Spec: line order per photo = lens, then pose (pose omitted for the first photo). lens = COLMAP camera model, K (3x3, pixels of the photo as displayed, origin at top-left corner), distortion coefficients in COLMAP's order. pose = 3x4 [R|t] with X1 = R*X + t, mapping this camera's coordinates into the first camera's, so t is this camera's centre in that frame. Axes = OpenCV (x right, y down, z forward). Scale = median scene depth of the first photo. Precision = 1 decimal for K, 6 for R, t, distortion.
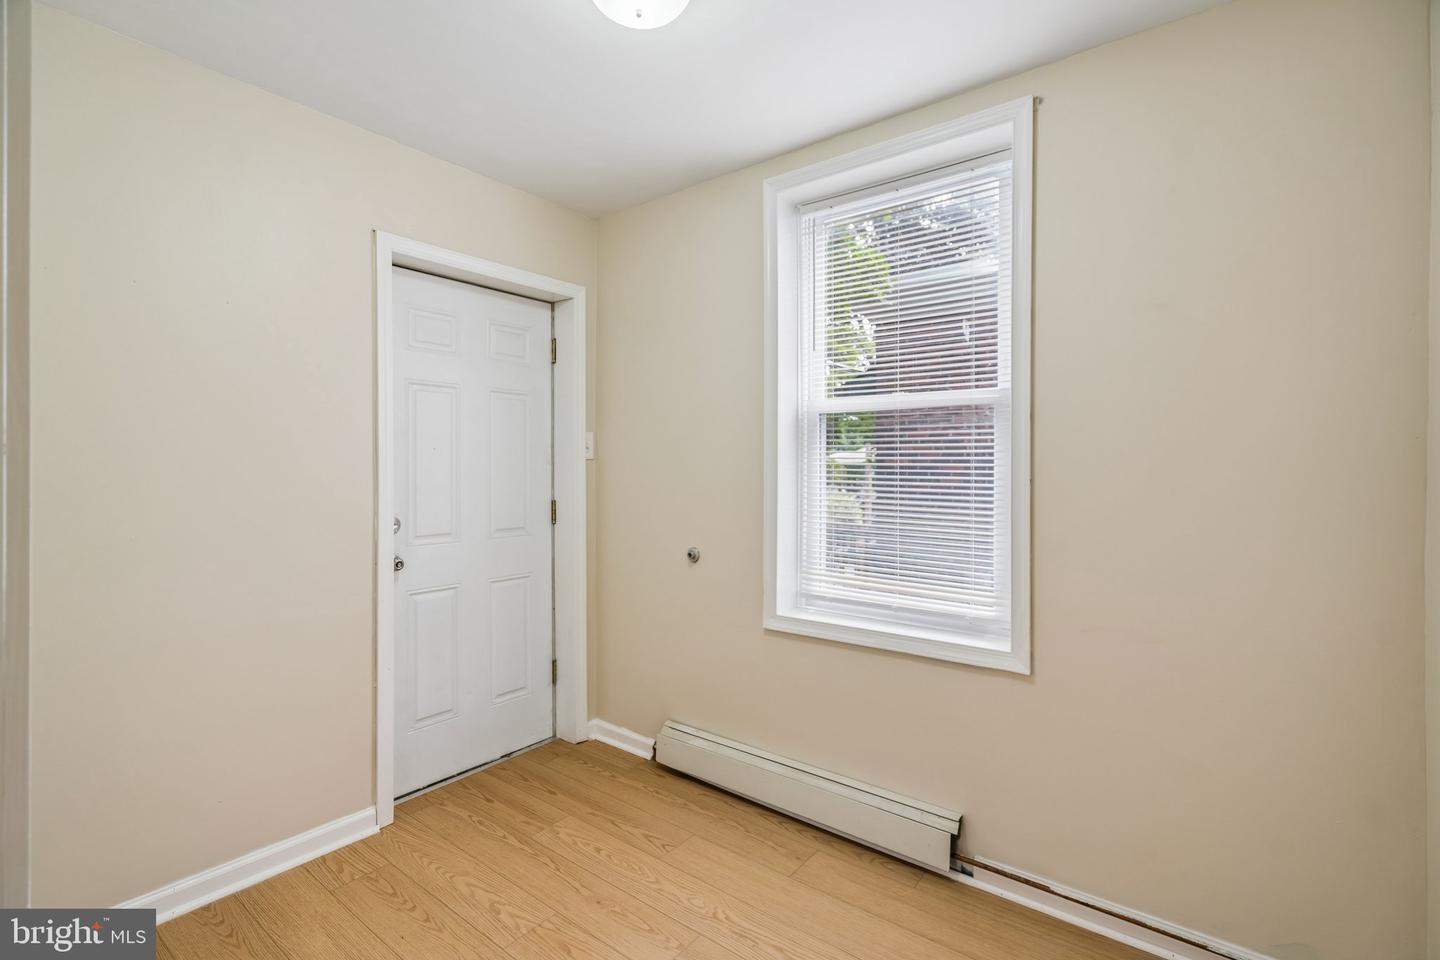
lens RADIAL K [[649.4, 0, 714.3], [0, 649.4, 478.9], [0, 0, 1]] dist [0.001437, 0.000750]
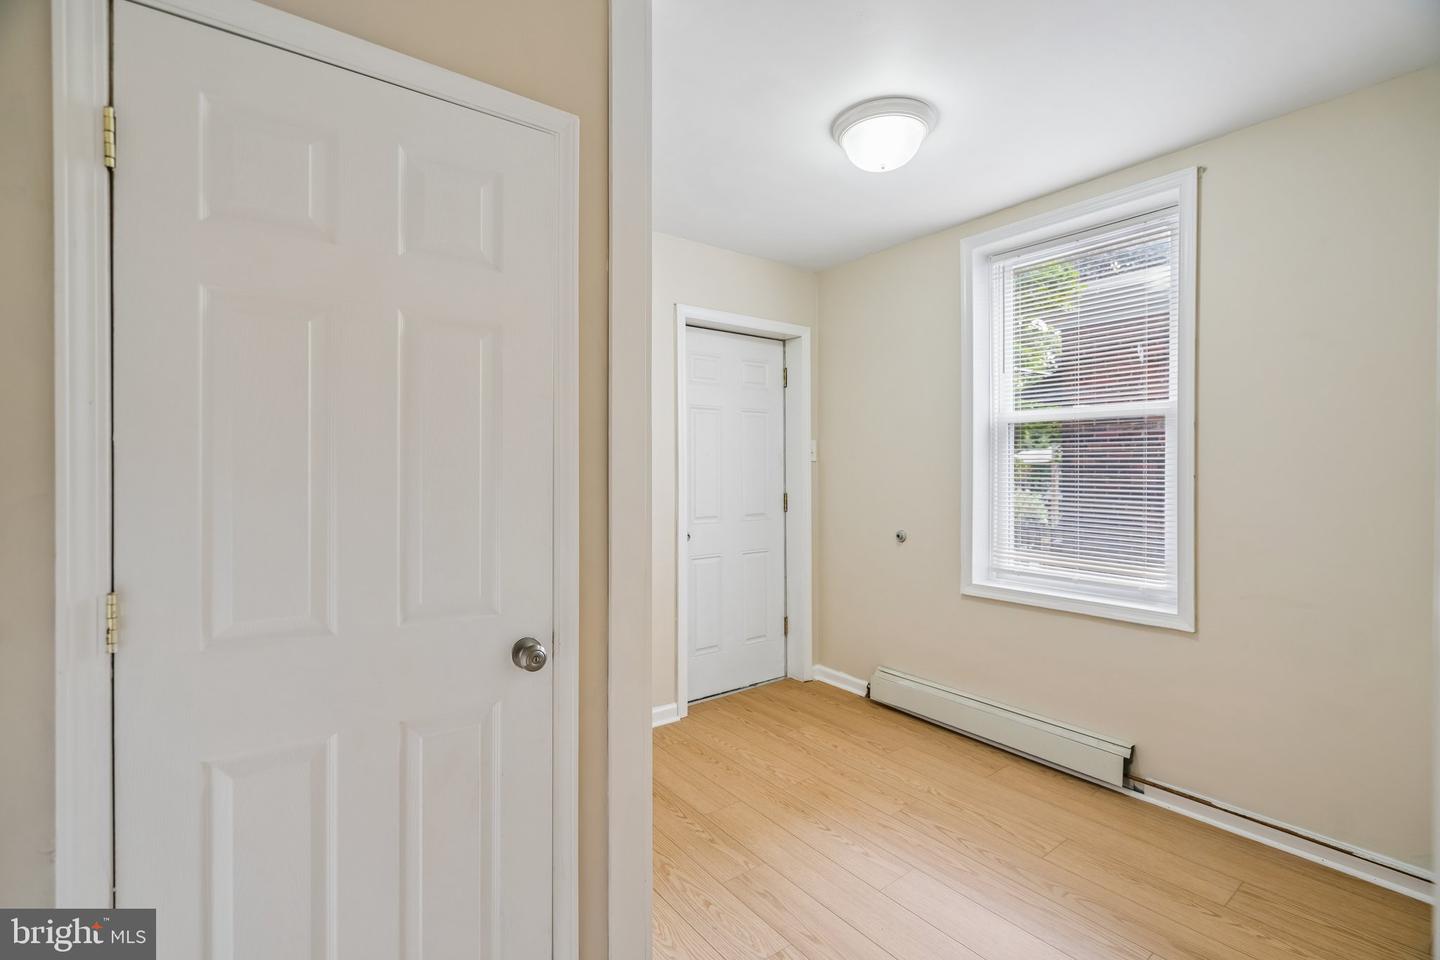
lens RADIAL K [[649.4, 0, 714.3], [0, 649.4, 478.9], [0, 0, 1]] dist [0.001437, 0.000750]
pose [[0.968601, -0.000186, -0.248619, -0.073087], [-0.000294, 0.999998, -0.001894, 0.007875], [0.248619, 0.001908, 0.968599, -0.336924]]
